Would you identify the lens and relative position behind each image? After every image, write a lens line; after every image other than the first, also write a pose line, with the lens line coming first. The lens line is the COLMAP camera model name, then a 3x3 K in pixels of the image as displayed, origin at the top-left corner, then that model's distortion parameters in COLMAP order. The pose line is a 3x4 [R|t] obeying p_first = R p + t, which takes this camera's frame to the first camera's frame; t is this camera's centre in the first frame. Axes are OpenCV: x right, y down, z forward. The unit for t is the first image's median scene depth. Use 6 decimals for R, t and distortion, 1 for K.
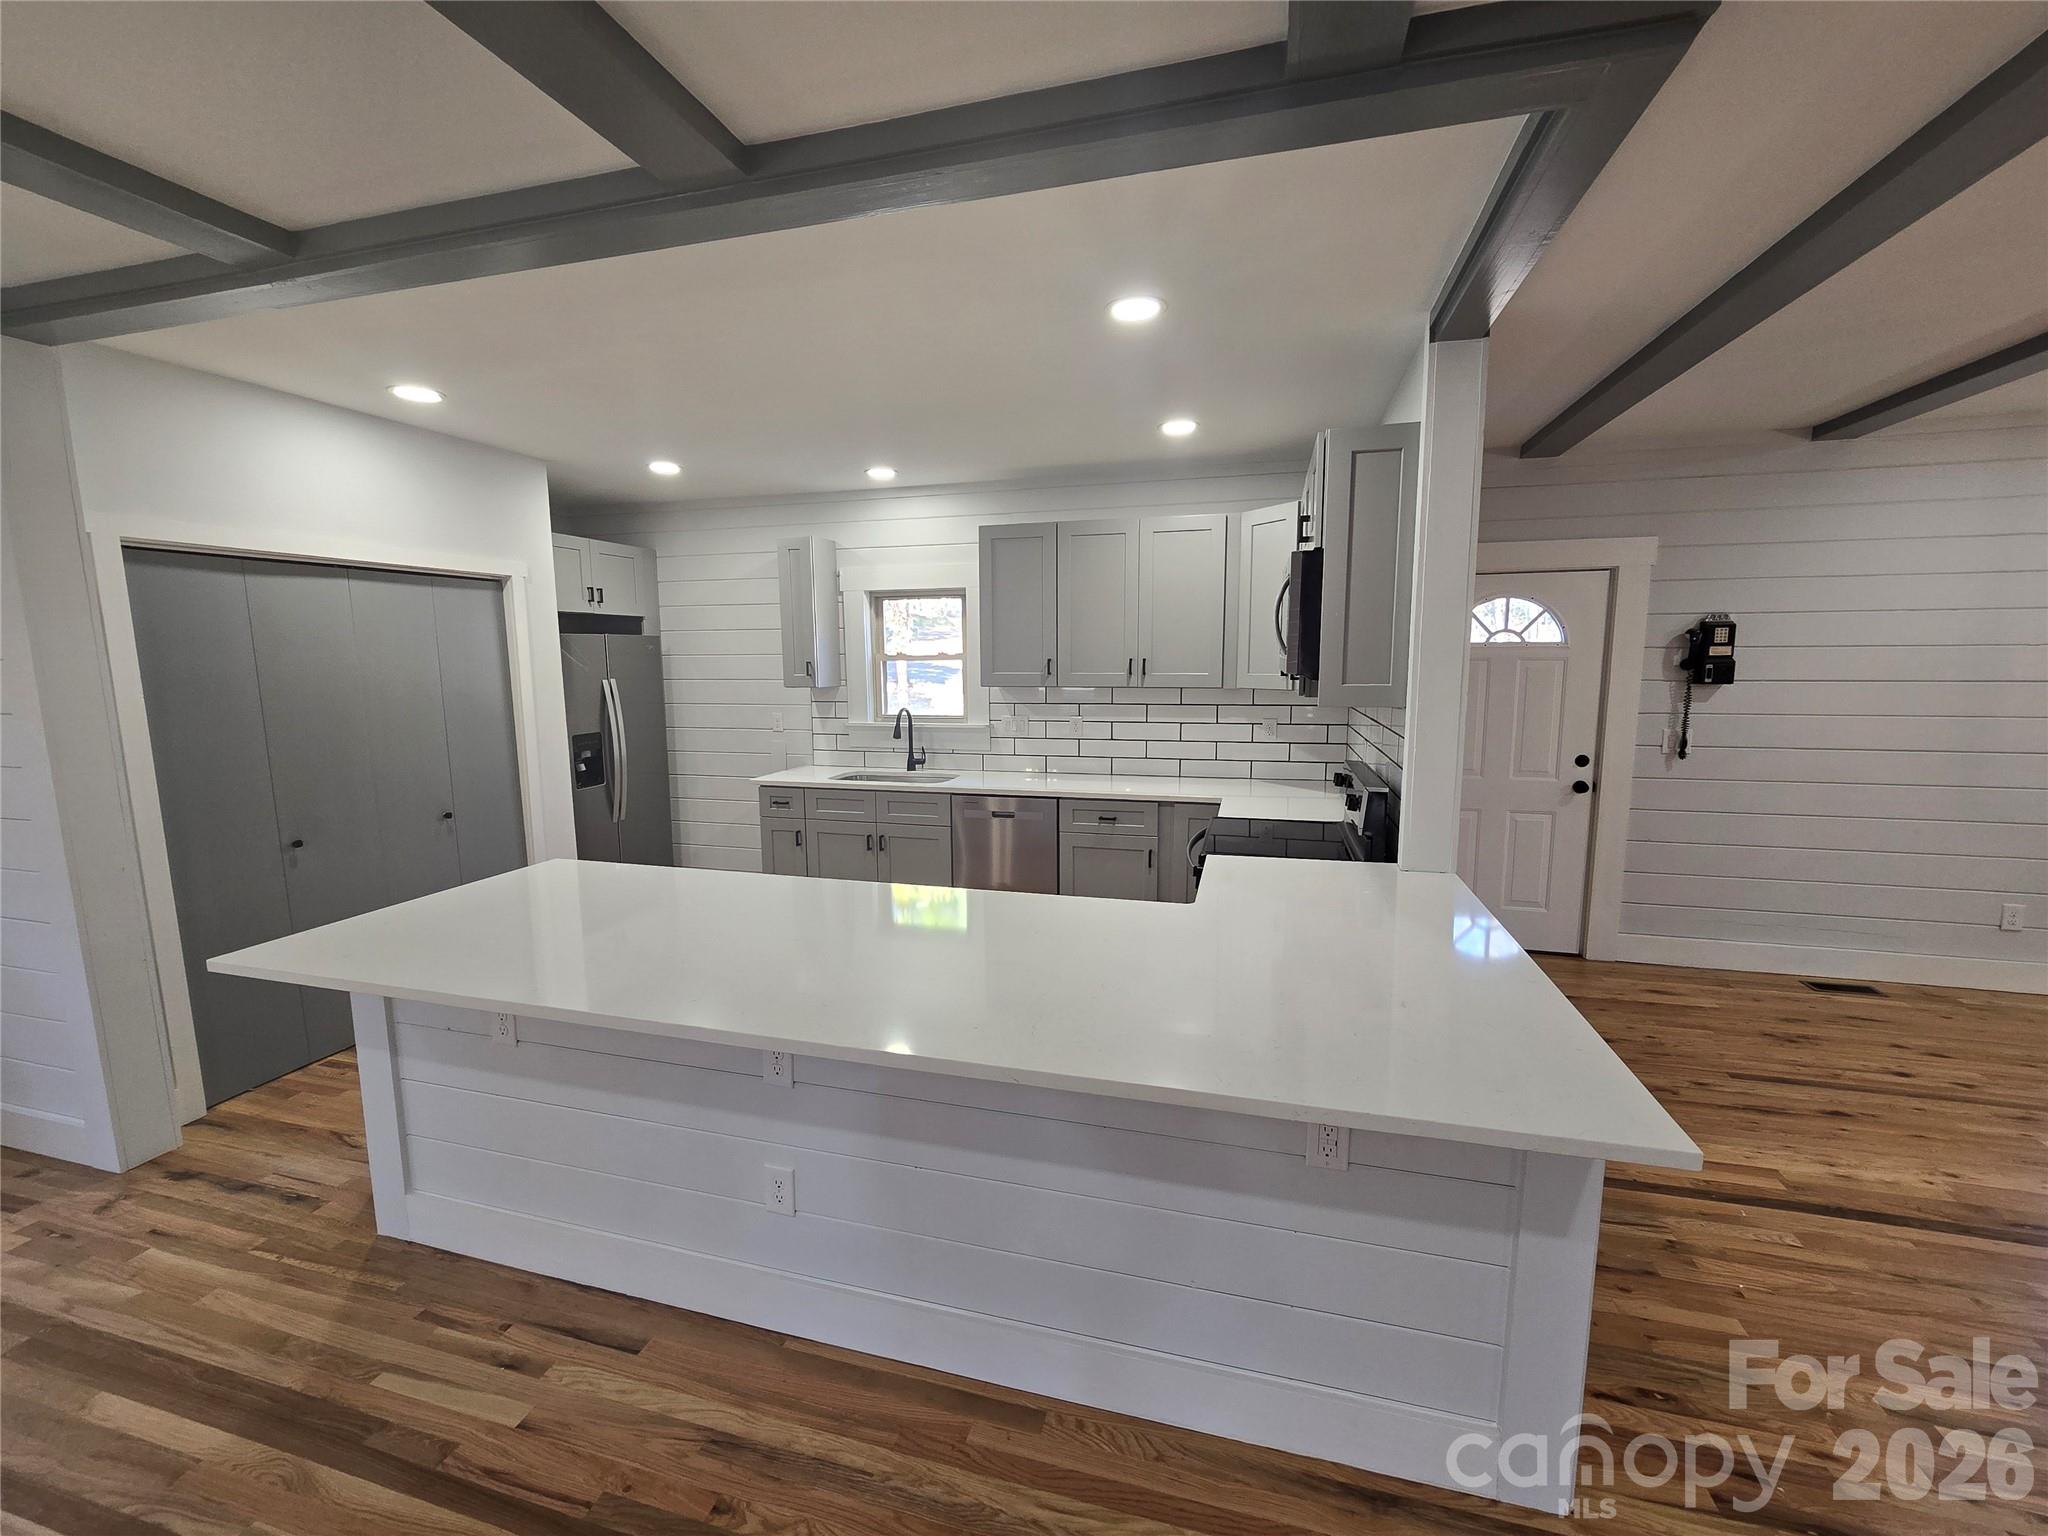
lens RADIAL K [[839.8, 0, 1024.0], [0, 839.8, 768.0], [0, 0, 1]] dist [-0.002520, -0.000630]
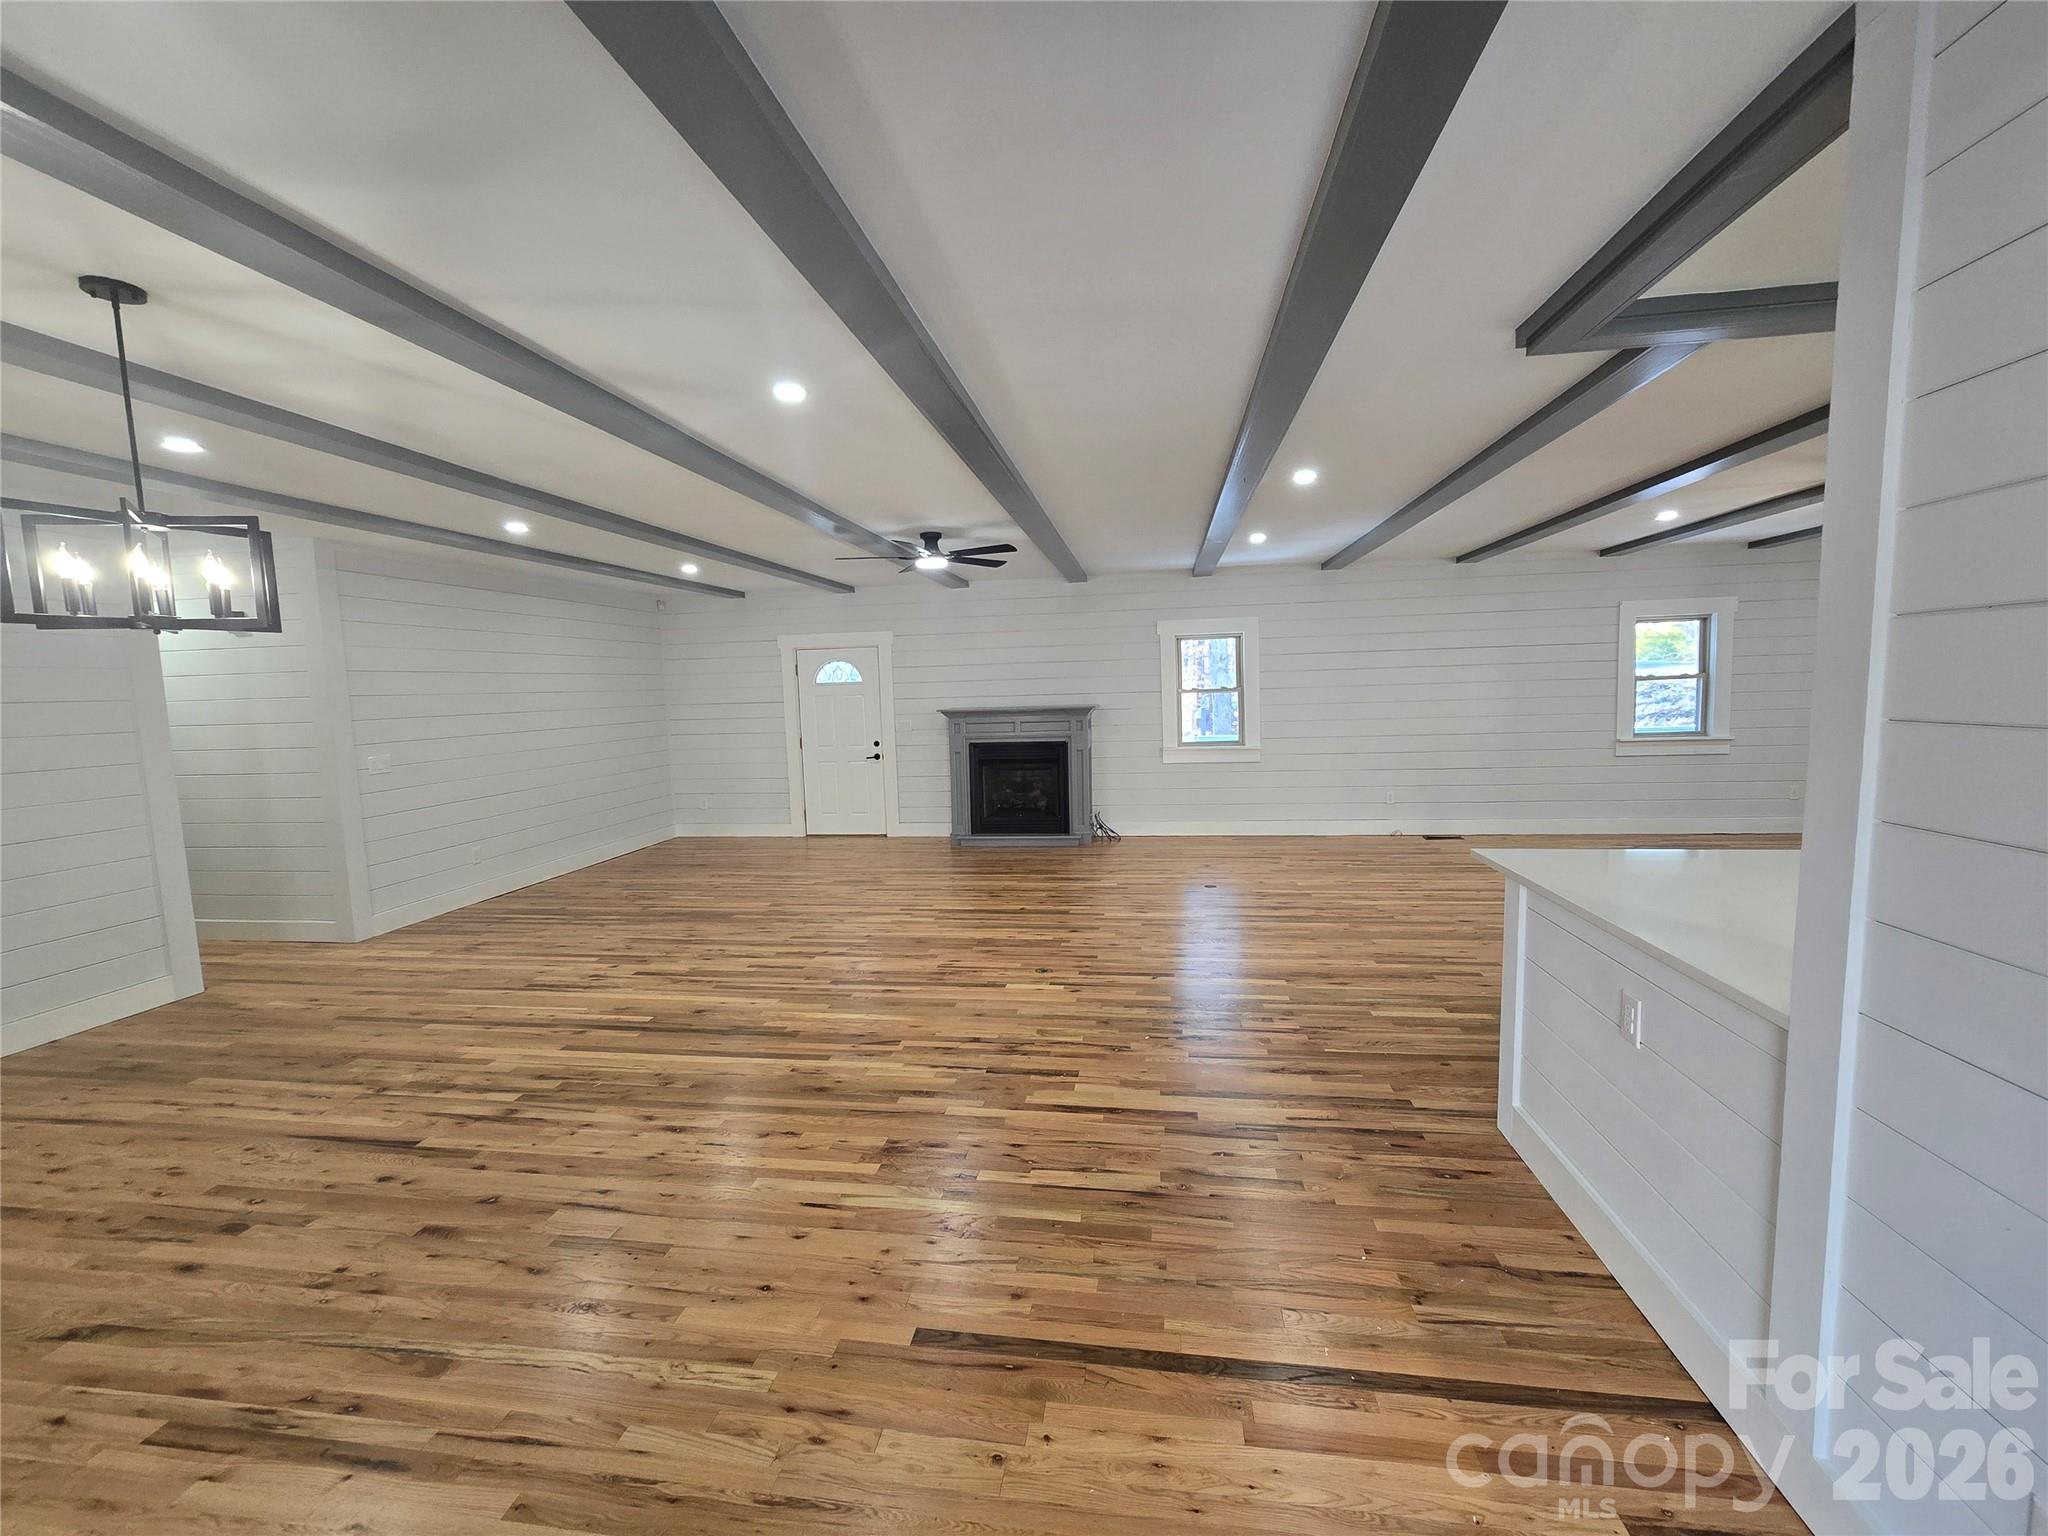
lens RADIAL K [[839.8, 0, 1024.0], [0, 839.8, 768.0], [0, 0, 1]] dist [-0.002520, -0.000630]
pose [[-0.992521, 0.045338, -0.113342, 0.619672], [0.018956, 0.974451, 0.223797, -0.101994], [0.120593, 0.219975, -0.968023, 0.827854]]
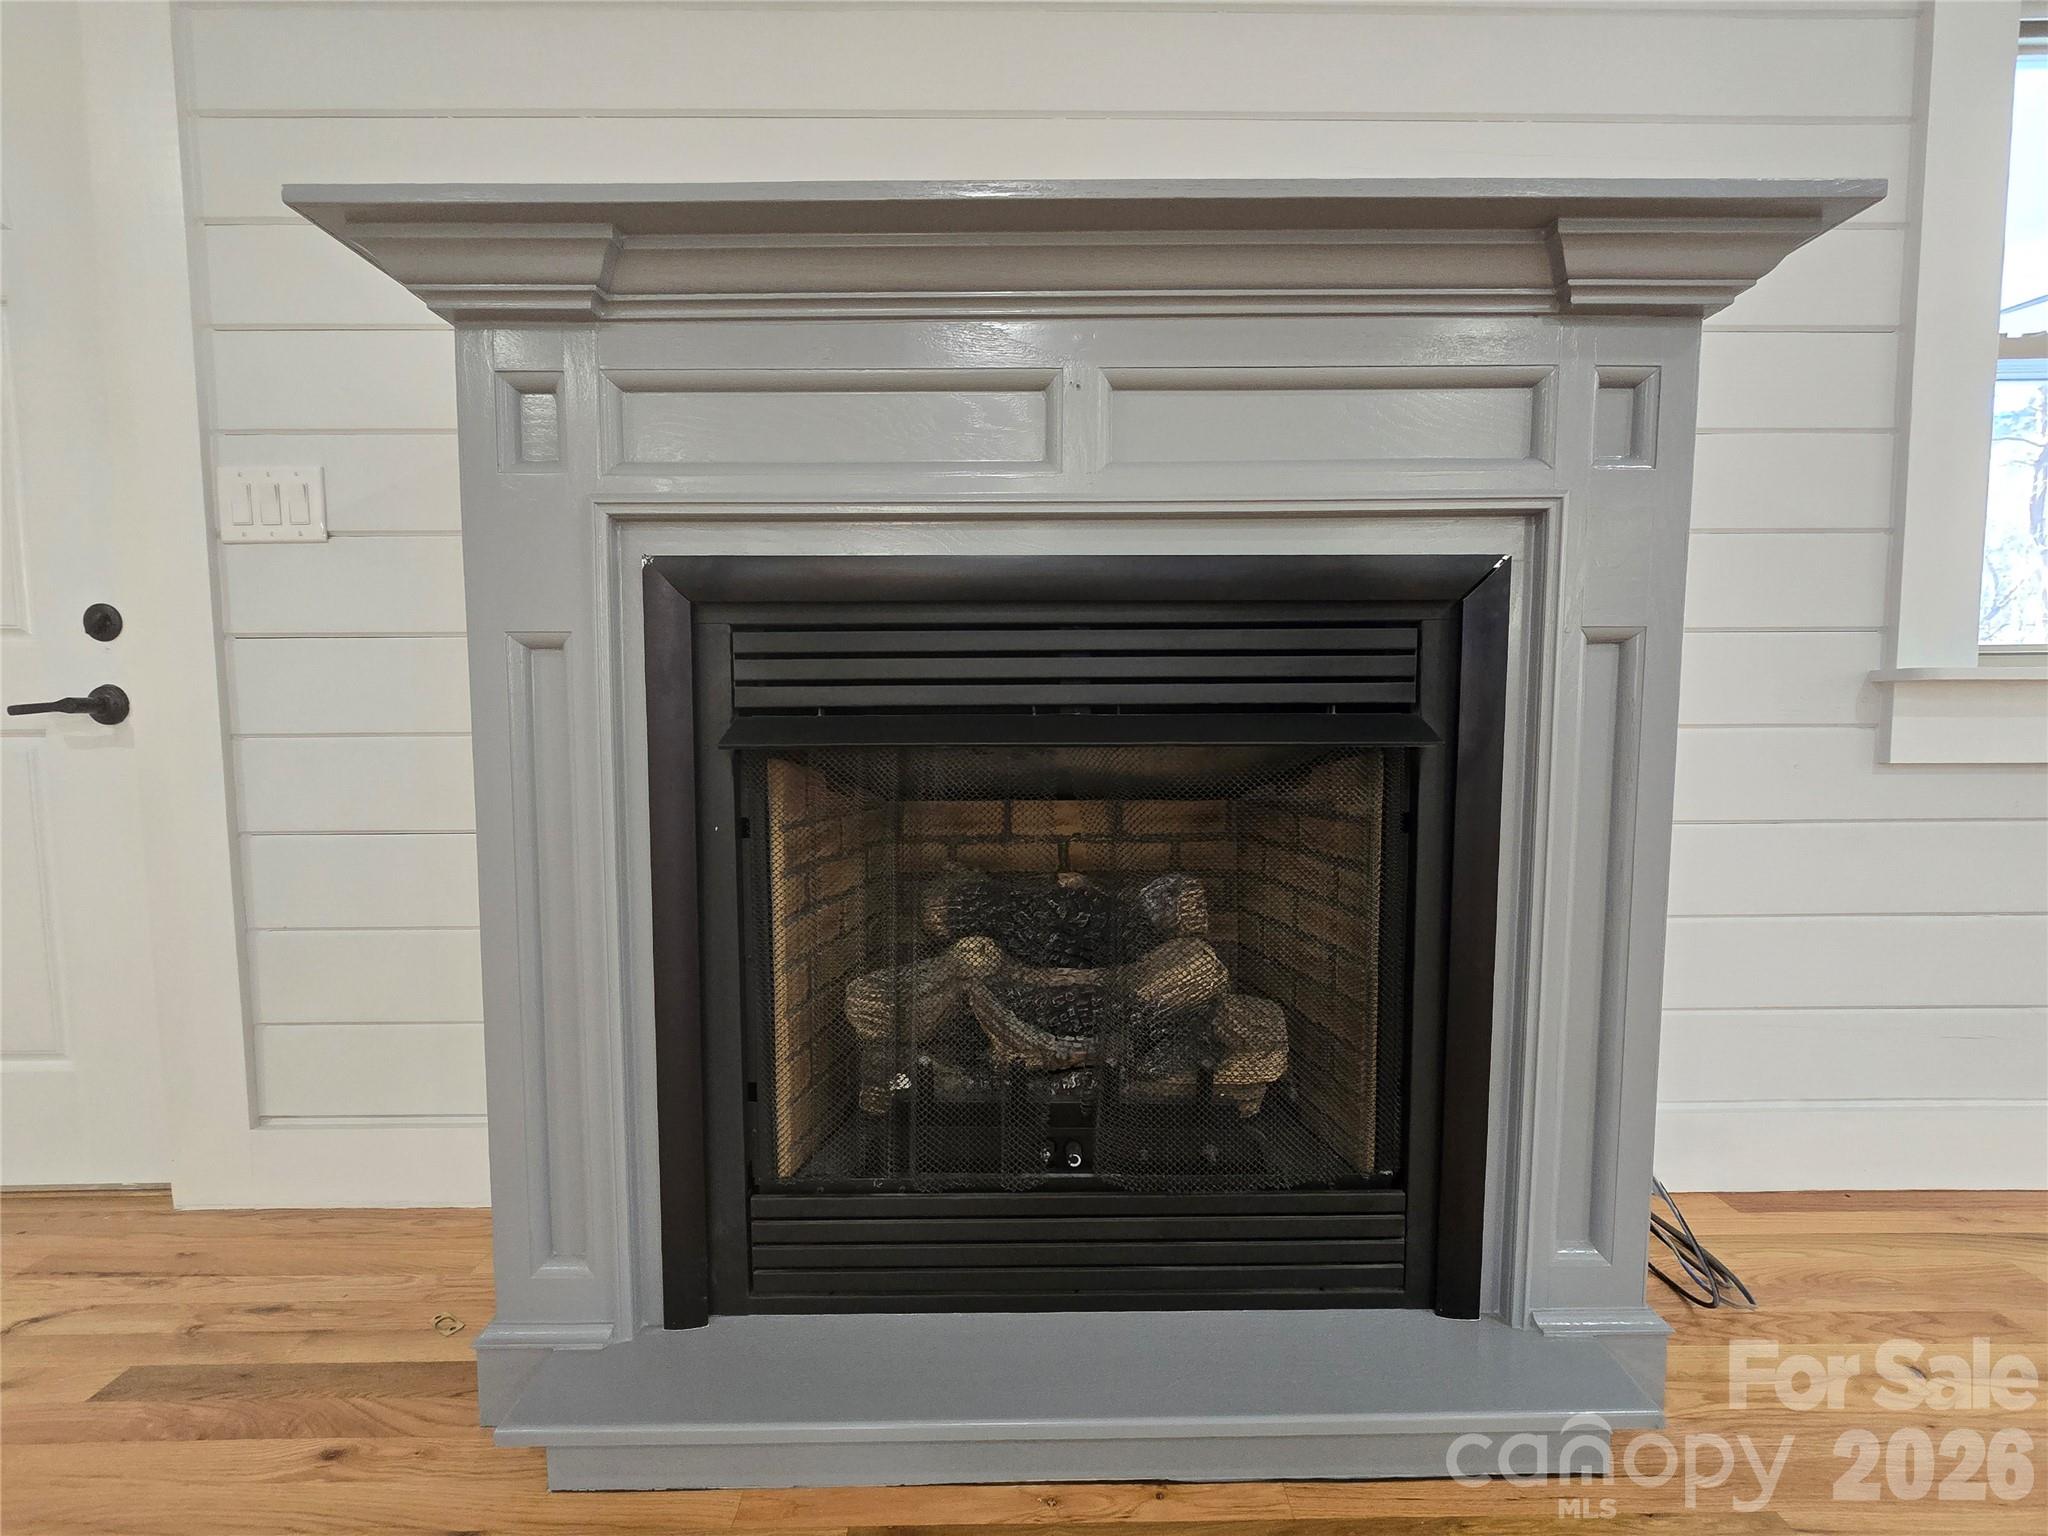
lens RADIAL K [[839.8, 0, 1024.0], [0, 839.8, 768.0], [0, 0, 1]] dist [-0.002520, -0.000630]
pose [[-0.961542, 0.033597, -0.272594, 0.501560], [-0.021725, 0.980077, 0.197427, 0.245461], [0.273796, 0.195757, -0.941655, -0.672156]]
